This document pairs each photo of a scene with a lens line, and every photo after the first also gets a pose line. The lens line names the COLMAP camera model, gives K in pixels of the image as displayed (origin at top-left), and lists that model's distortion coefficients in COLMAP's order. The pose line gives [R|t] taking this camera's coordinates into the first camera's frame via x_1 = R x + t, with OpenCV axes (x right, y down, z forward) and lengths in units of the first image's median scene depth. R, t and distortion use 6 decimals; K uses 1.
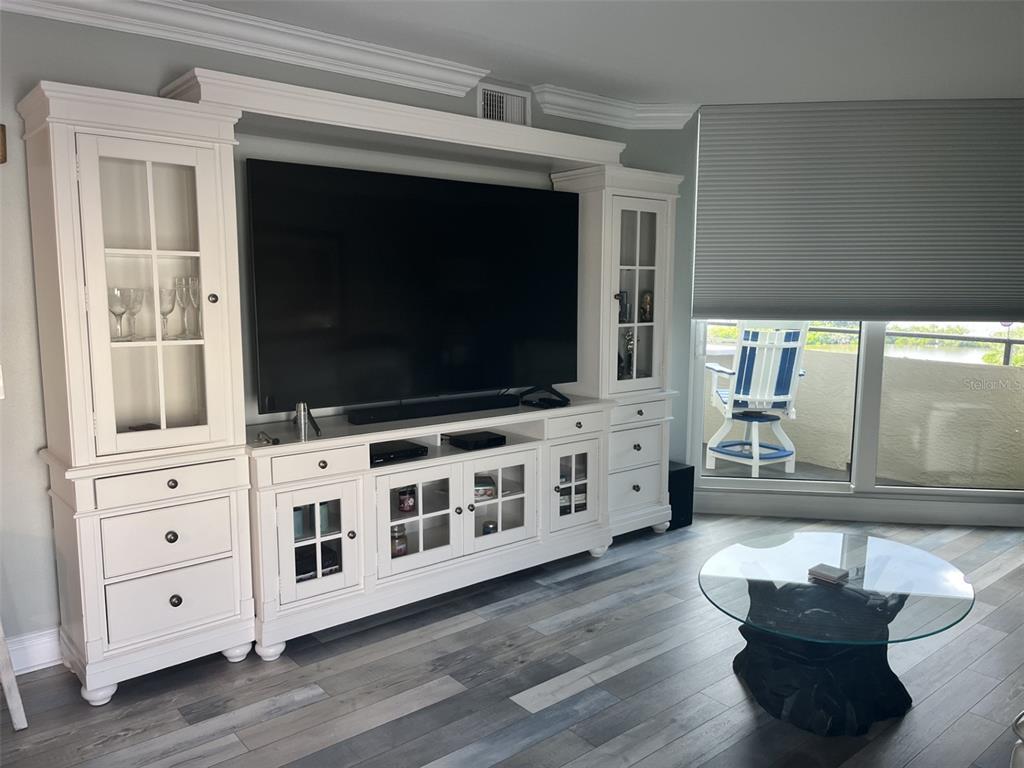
lens RADIAL K [[773.6, 0, 512.0], [0, 773.6, 384.0], [0, 0, 1]] dist [0.000216, -0.001650]
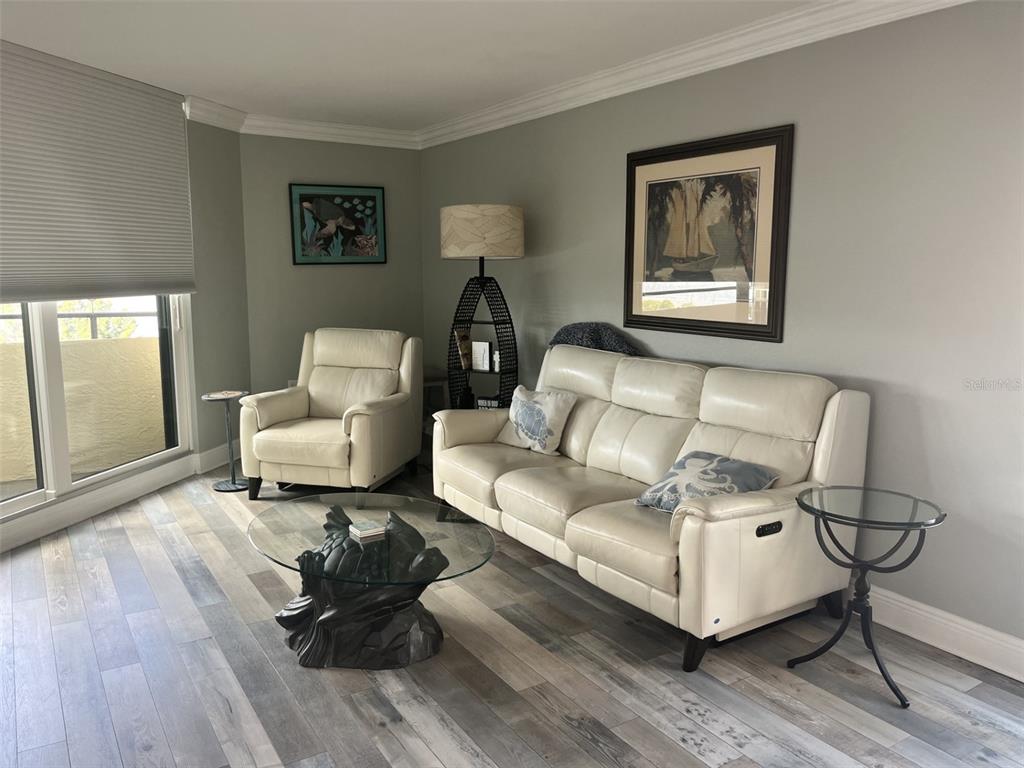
lens RADIAL K [[773.6, 0, 512.0], [0, 773.6, 384.0], [0, 0, 1]] dist [0.000216, -0.001650]
pose [[0.118529, -0.156664, 0.980514, -0.340076], [0.118817, 0.982618, 0.142637, -0.050730], [-0.985816, 0.099595, 0.135083, 0.354661]]
